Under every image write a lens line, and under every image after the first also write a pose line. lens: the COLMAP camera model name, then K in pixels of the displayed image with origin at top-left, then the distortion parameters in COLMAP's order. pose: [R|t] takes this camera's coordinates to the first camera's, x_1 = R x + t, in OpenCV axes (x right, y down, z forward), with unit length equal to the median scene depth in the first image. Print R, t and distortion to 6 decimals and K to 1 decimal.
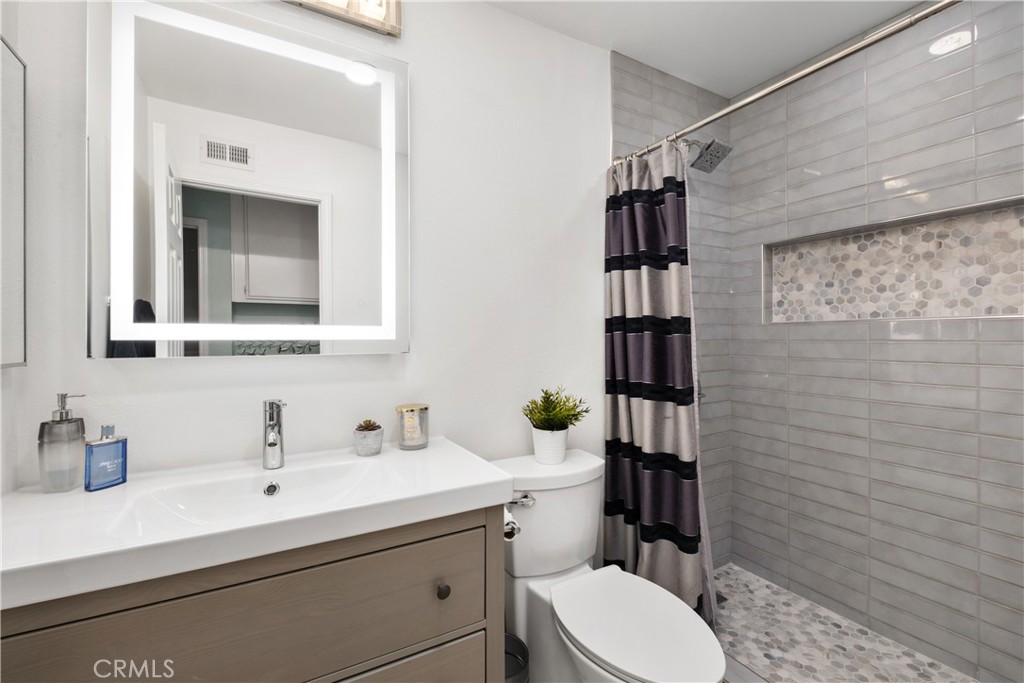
lens RADIAL K [[441.9, 0, 512.8], [0, 441.9, 337.4], [0, 0, 1]] dist [0.000906, -0.002532]
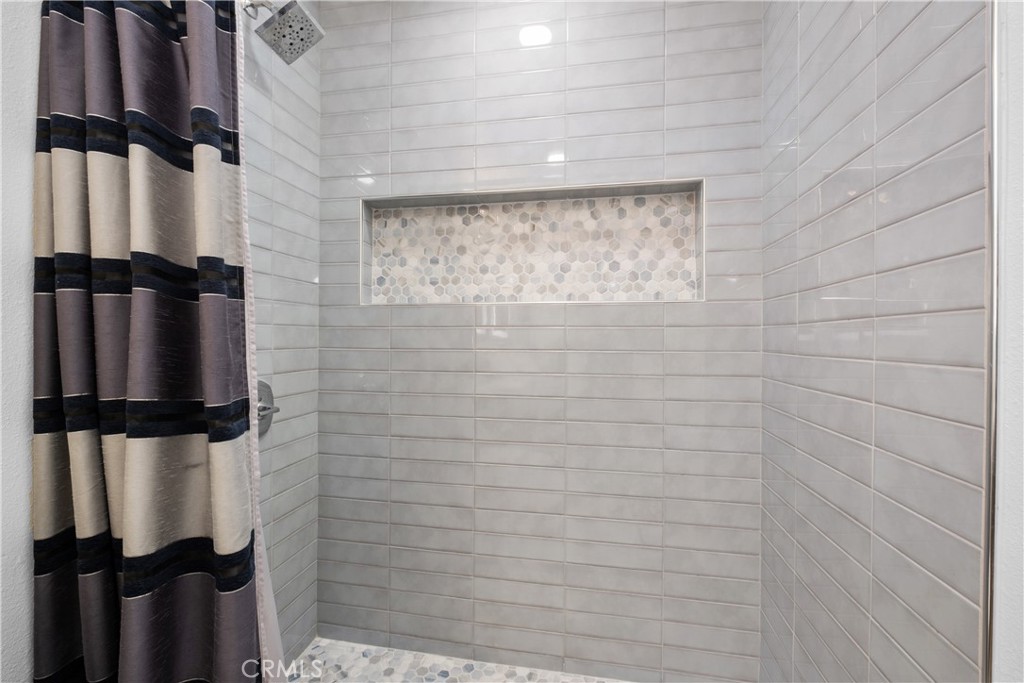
lens RADIAL K [[441.9, 0, 513.1], [0, 441.9, 343.9], [0, 0, 1]] dist [0.000906, -0.002532]
pose [[0.641267, 0.002867, 0.767312, 0.187111], [-0.008608, 0.999957, 0.003457, 0.037294], [-0.767270, -0.008822, 0.641264, 0.383088]]
